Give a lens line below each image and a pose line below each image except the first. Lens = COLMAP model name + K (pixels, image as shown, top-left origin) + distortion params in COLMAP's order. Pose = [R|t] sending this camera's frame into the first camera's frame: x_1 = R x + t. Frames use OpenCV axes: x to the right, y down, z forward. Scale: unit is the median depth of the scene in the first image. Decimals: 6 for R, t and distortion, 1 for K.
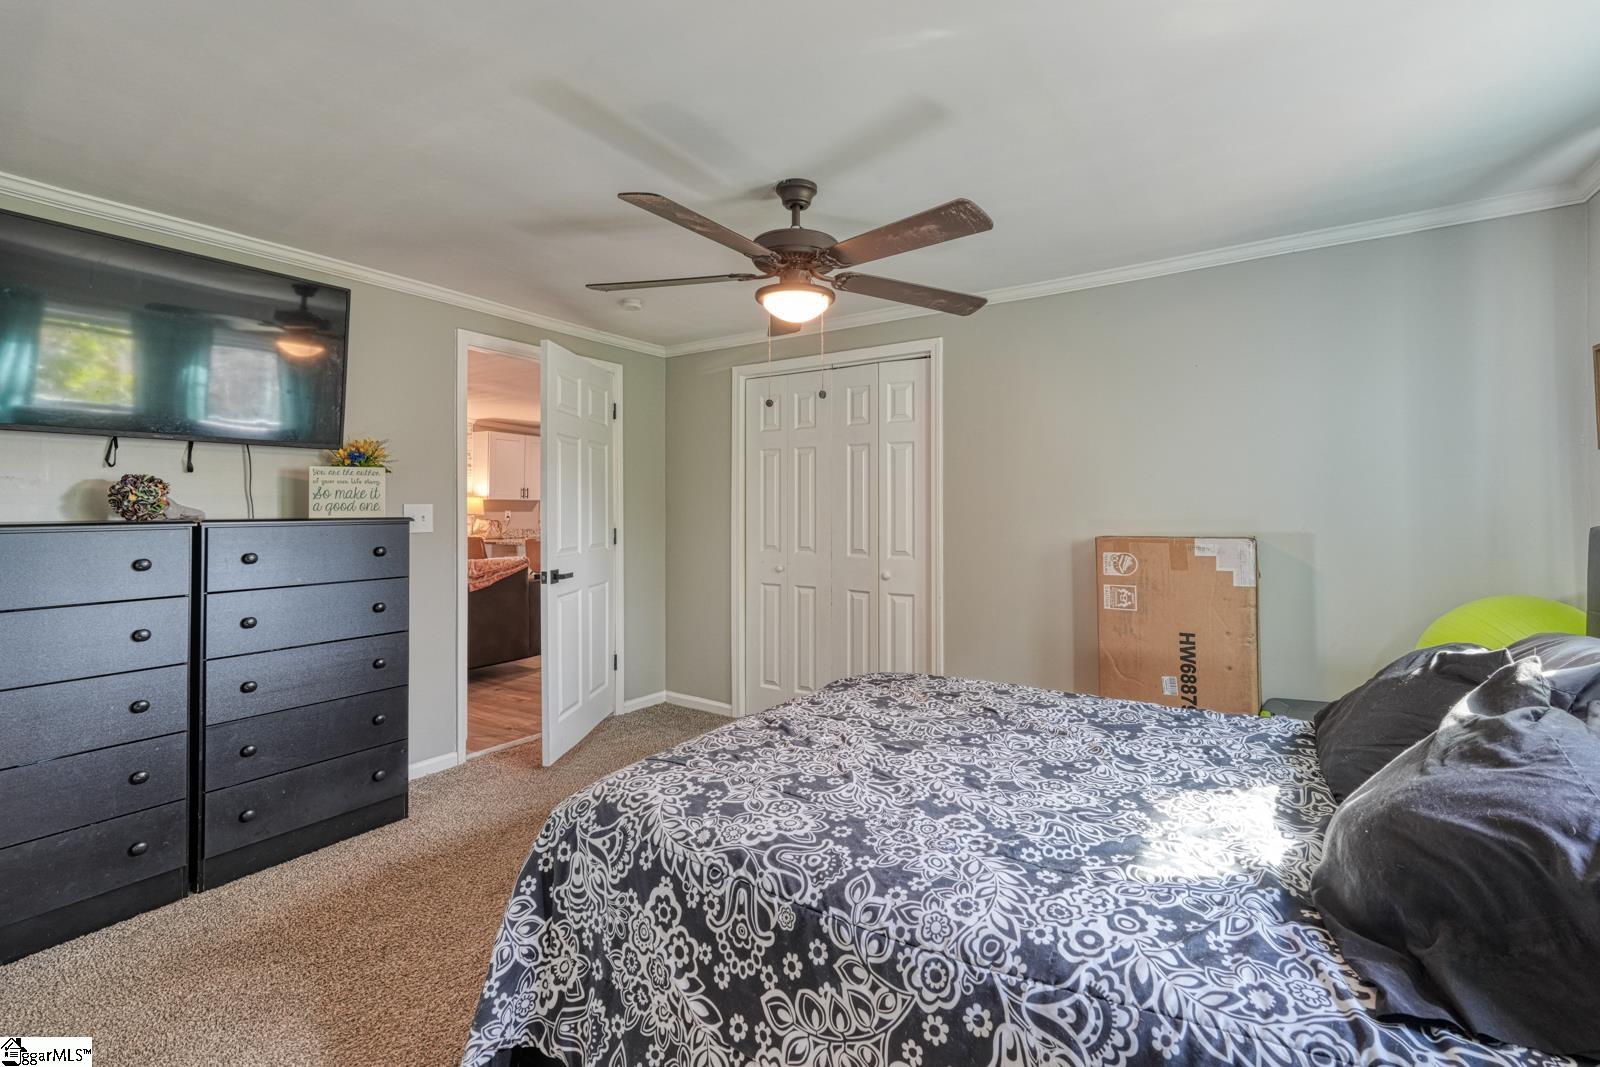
lens RADIAL K [[709.2, 0, 799.1], [0, 709.2, 501.9], [0, 0, 1]] dist [0.000226, 0.000315]
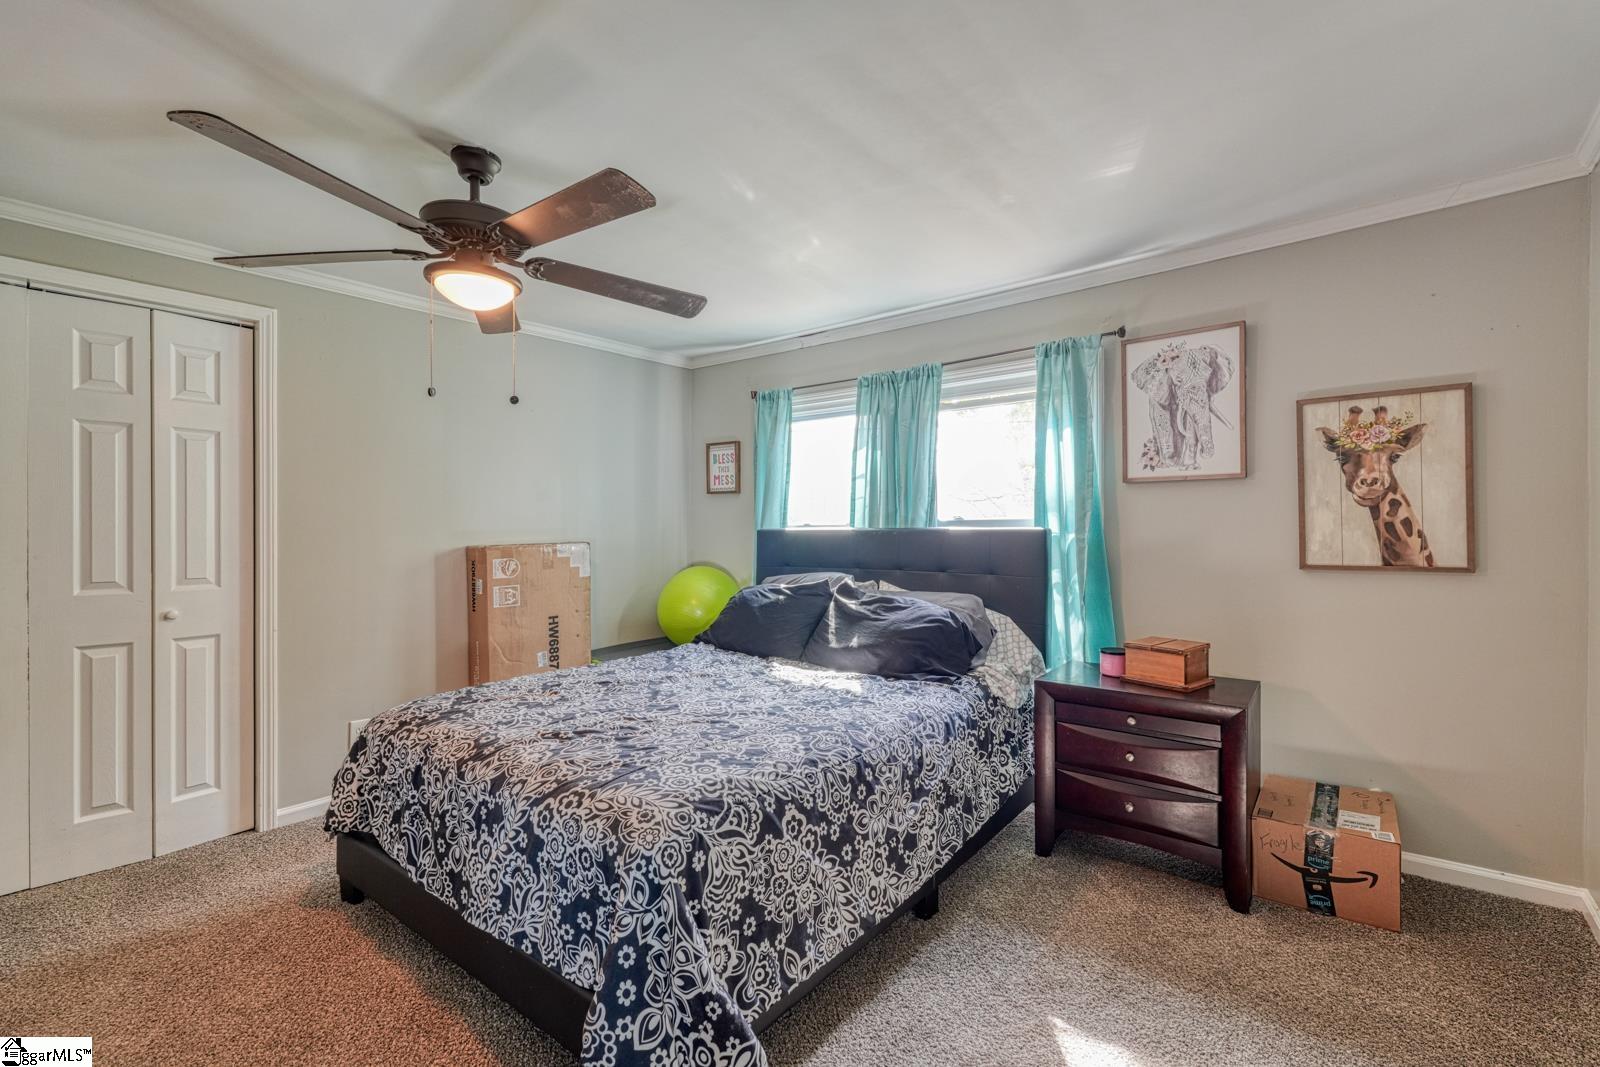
lens RADIAL K [[709.2, 0, 795.9], [0, 709.2, 526.8], [0, 0, 1]] dist [0.000226, 0.000315]
pose [[0.098909, -0.002248, 0.995094, -1.367034], [-0.011409, 0.999929, 0.003393, 0.018051], [-0.995031, -0.011689, 0.098876, 0.802933]]
